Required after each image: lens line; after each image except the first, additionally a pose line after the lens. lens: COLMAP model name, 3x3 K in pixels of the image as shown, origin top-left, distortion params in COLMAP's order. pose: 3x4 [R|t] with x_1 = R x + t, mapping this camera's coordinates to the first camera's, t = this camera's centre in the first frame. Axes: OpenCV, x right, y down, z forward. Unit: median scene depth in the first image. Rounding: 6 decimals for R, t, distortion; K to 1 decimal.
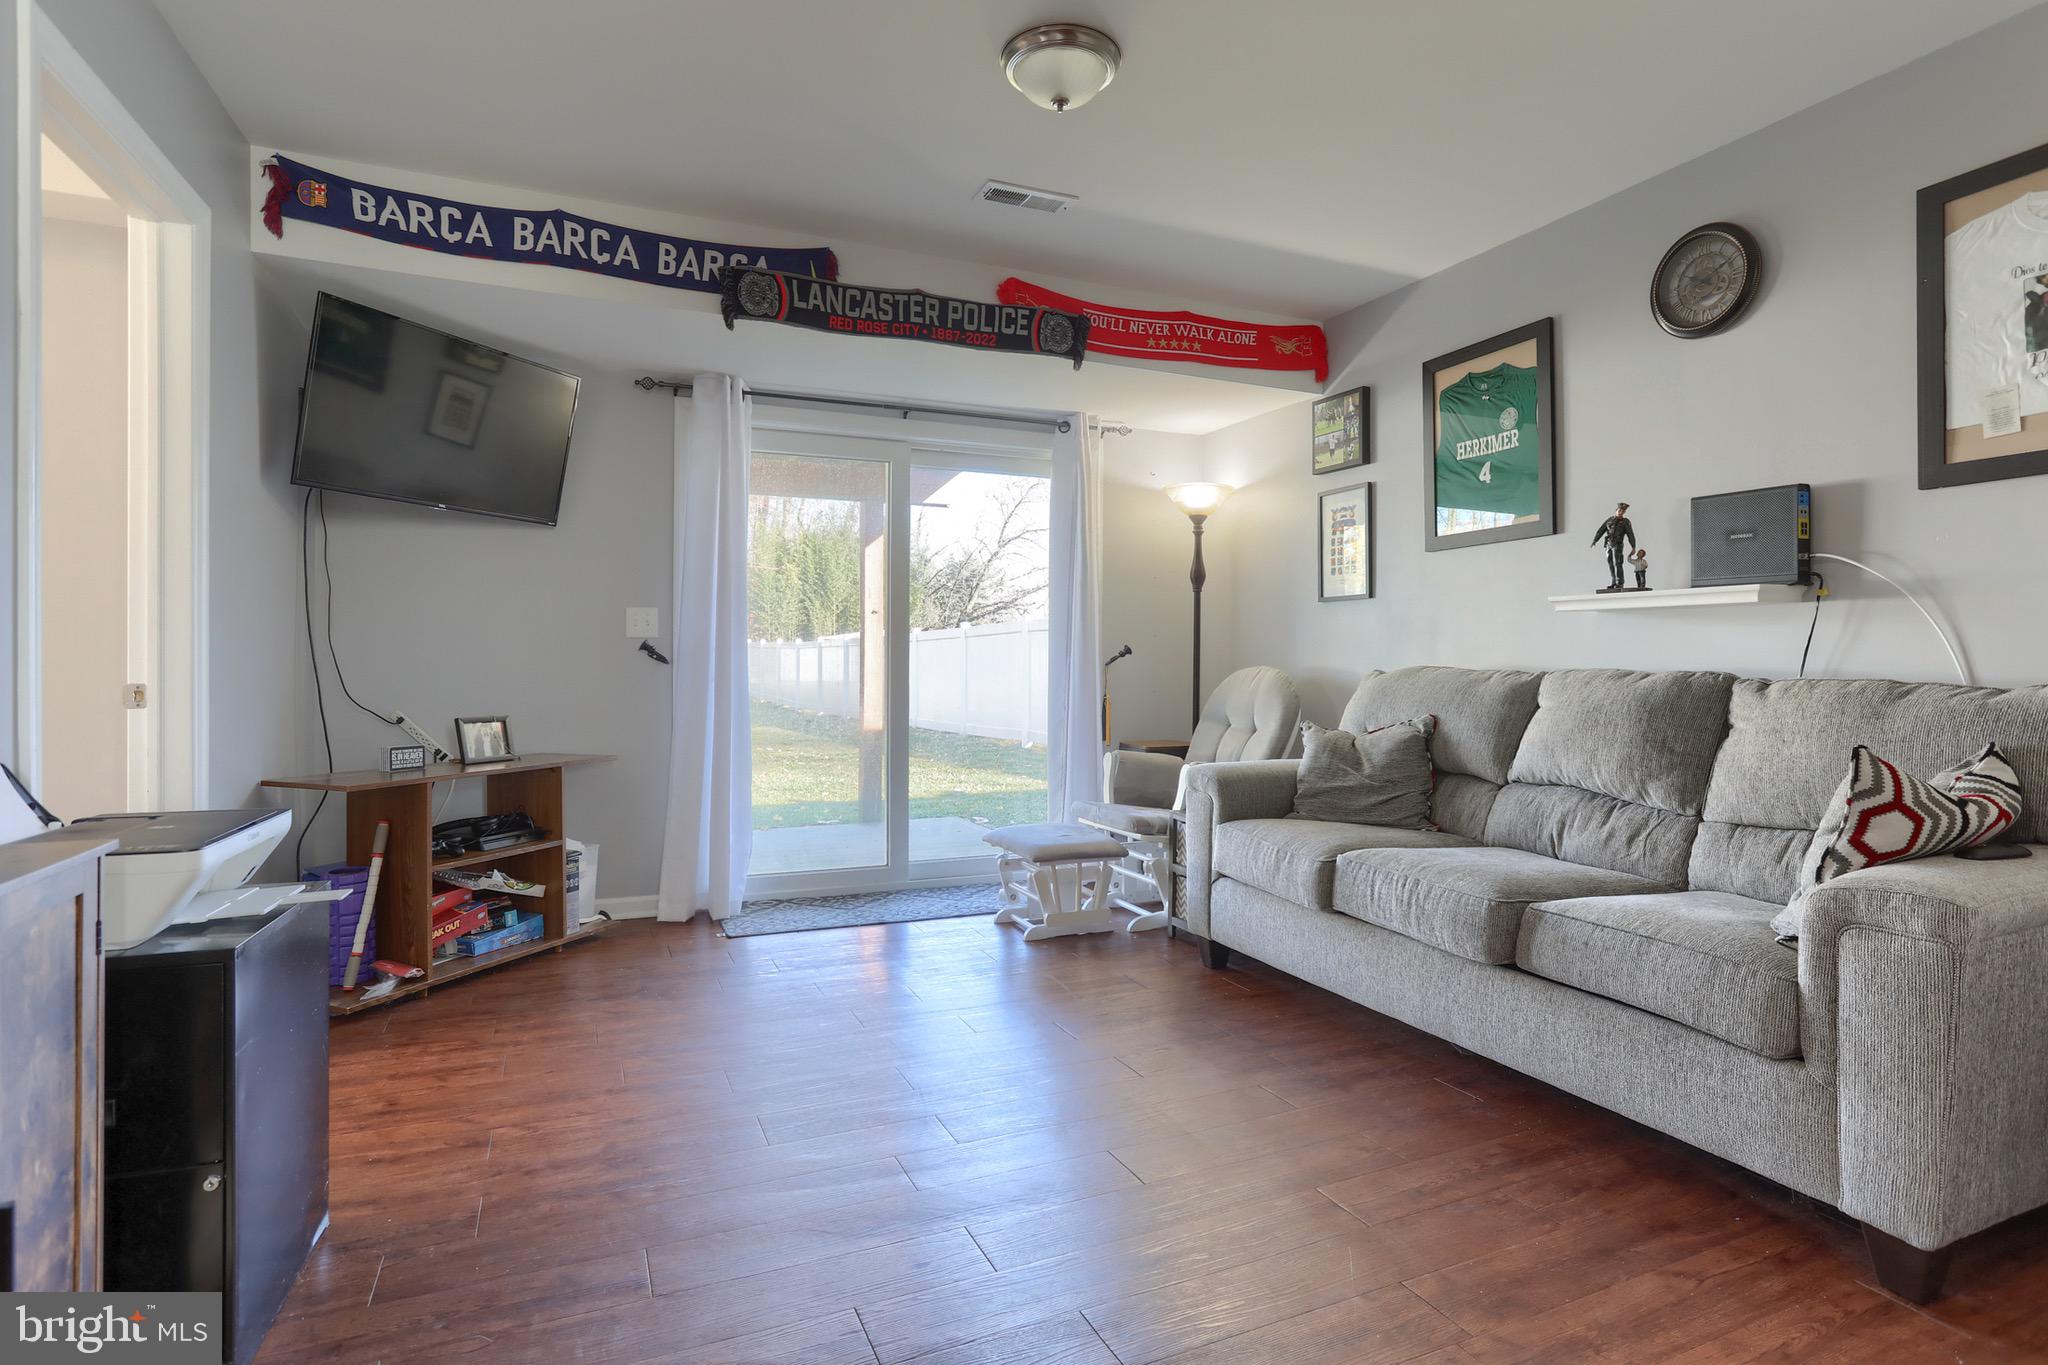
lens RADIAL K [[1041.6, 0, 1025.5], [0, 1041.6, 675.0], [0, 0, 1]] dist [-0.046470, 0.022633]
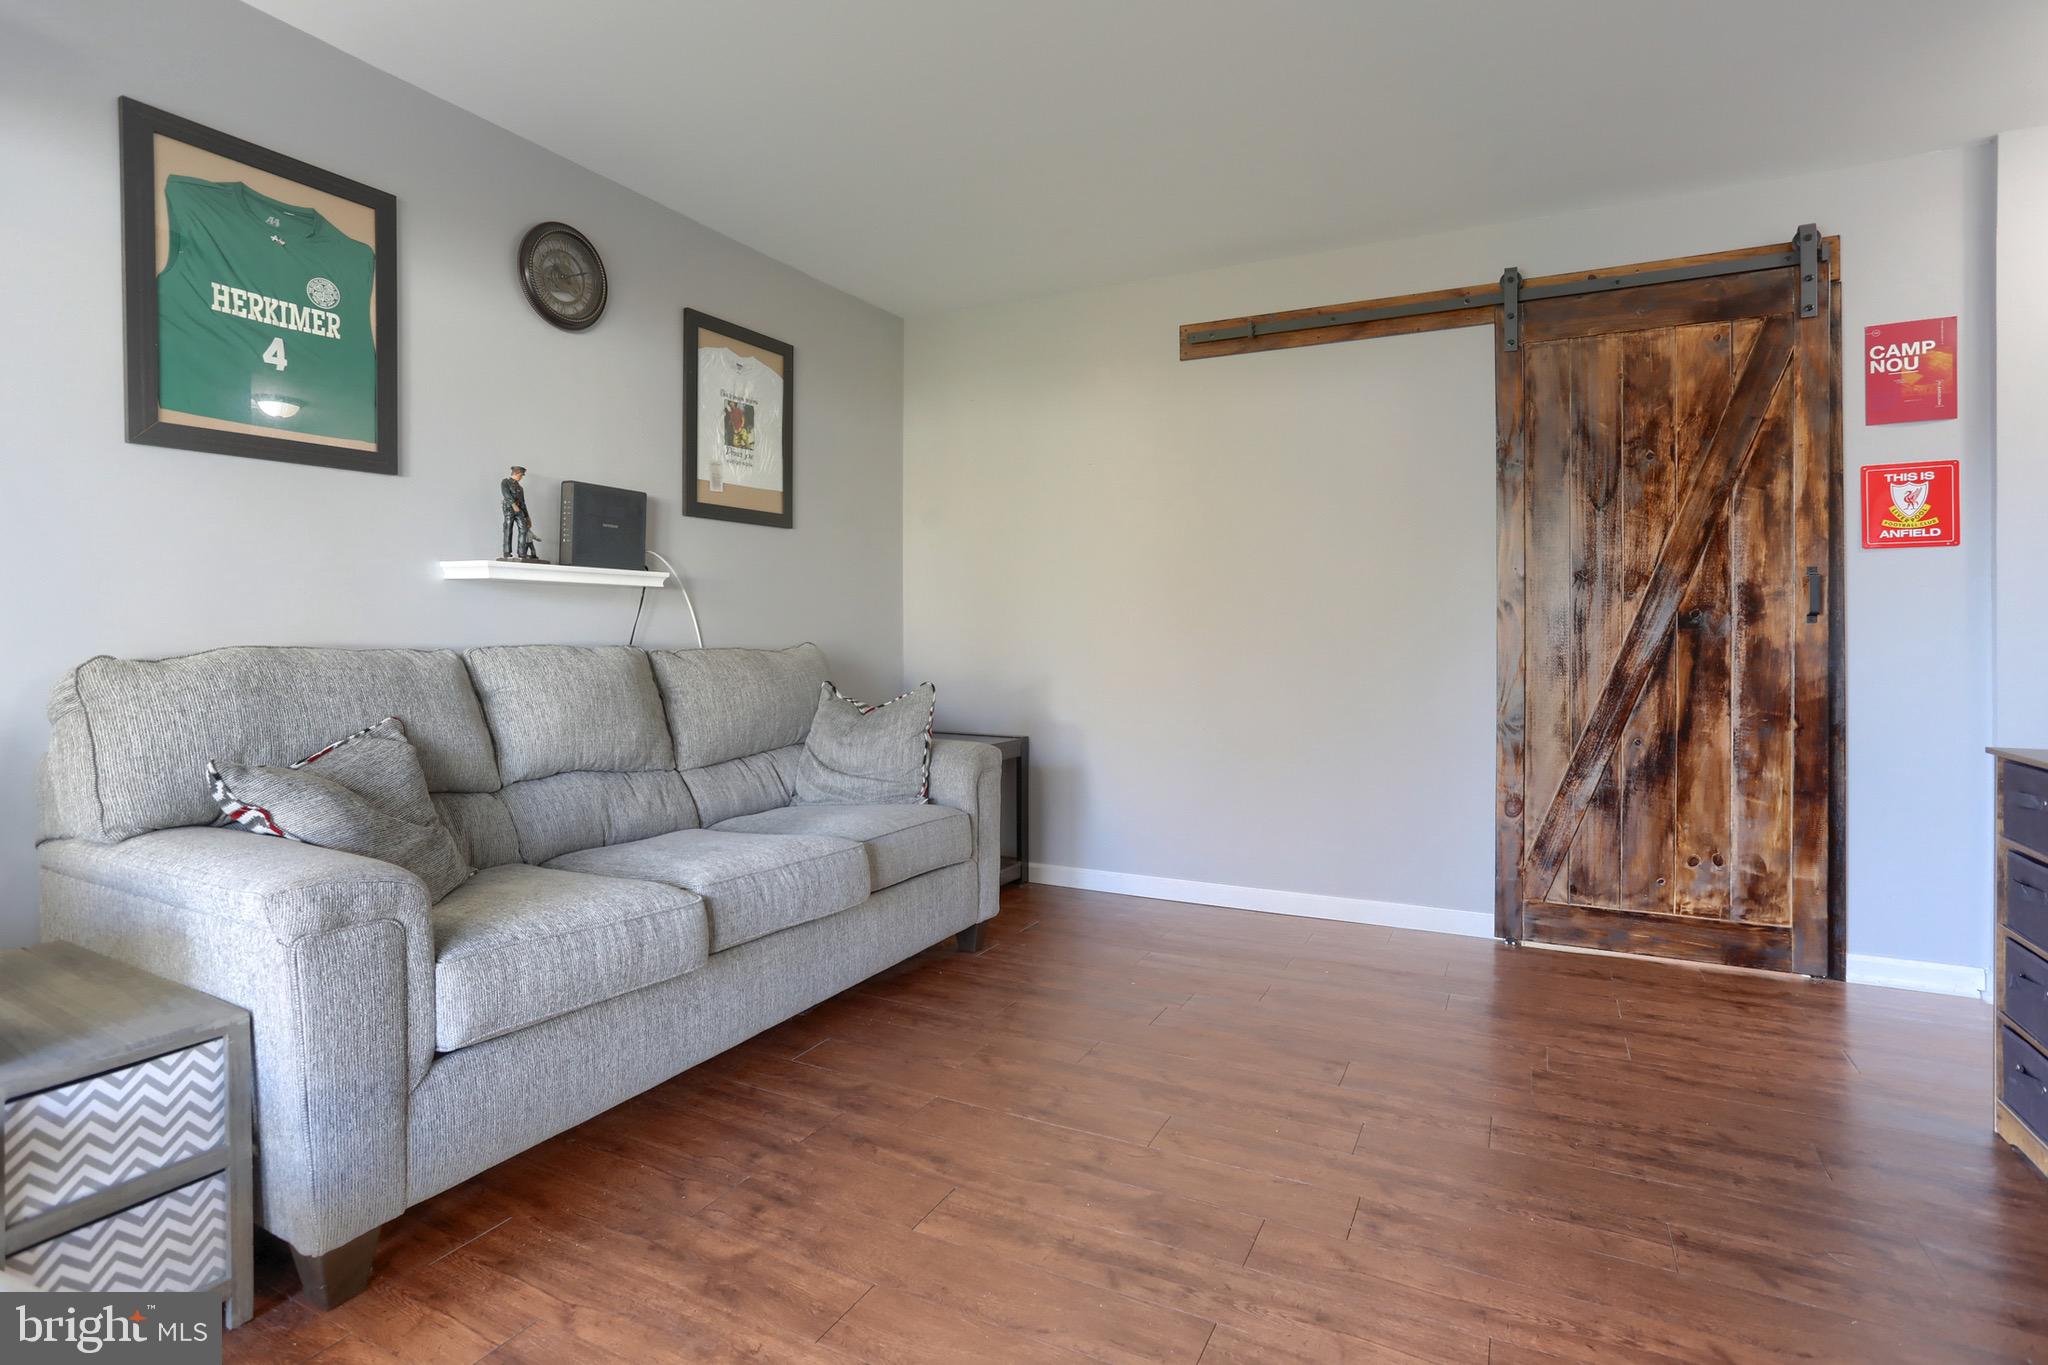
lens RADIAL K [[1041.6, 0, 997.9], [0, 1041.6, 632.1], [0, 0, 1]] dist [-0.046470, 0.022633]
pose [[-0.624261, -0.003136, 0.781210, -0.451329], [0.007174, 0.999927, 0.009747, -0.024339], [-0.781183, 0.011689, -0.624193, 1.317675]]
